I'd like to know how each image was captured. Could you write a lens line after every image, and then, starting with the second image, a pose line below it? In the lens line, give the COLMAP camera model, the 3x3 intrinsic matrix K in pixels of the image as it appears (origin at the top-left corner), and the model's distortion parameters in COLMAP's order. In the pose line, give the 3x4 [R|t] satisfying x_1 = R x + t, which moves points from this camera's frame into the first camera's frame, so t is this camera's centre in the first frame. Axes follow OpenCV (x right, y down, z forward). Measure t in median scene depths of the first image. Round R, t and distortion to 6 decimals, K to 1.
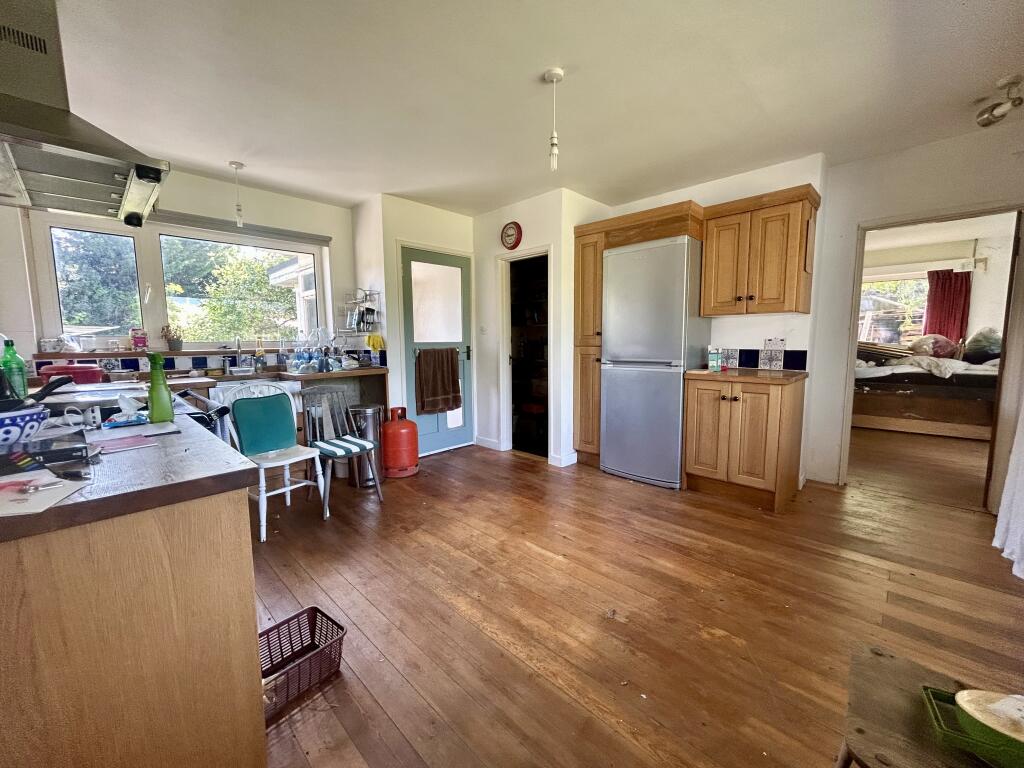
lens RADIAL K [[409.7, 0, 512.0], [0, 409.7, 383.5], [0, 0, 1]] dist [0.000443, 0.000038]
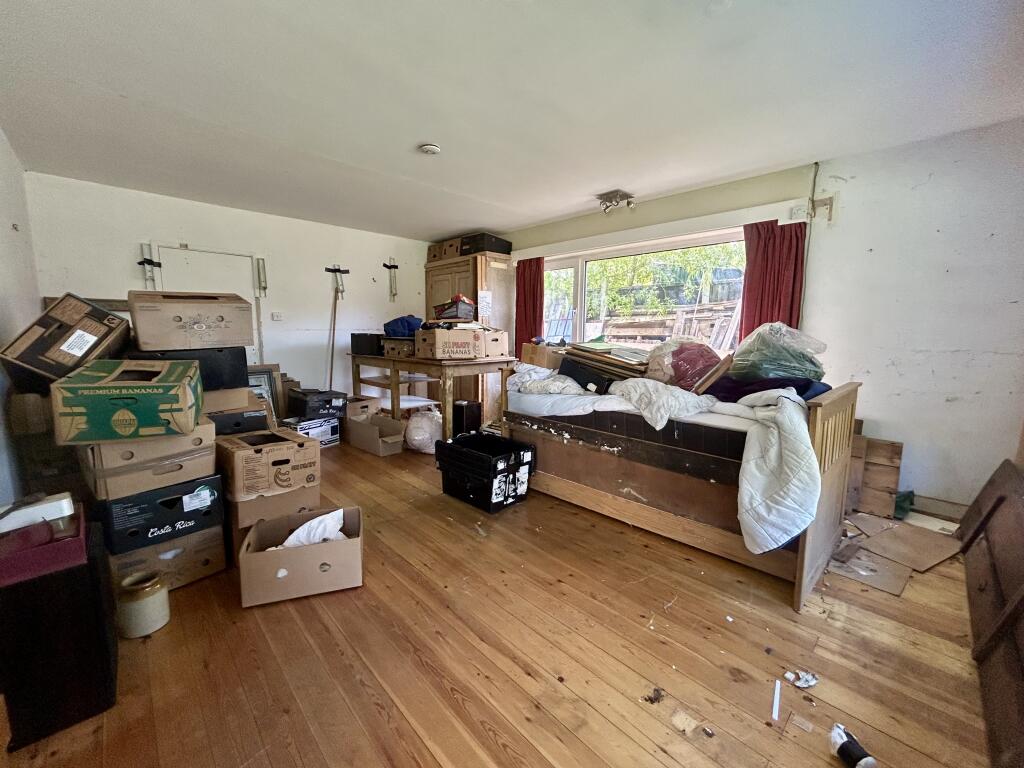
lens RADIAL K [[409.7, 0, 511.5], [0, 409.7, 381.1], [0, 0, 1]] dist [0.000443, 0.000038]
pose [[0.999214, 0.020981, -0.033629, 0.790054], [-0.020391, 0.999633, 0.017811, -0.065053], [0.033990, -0.017112, 0.999276, 0.455865]]
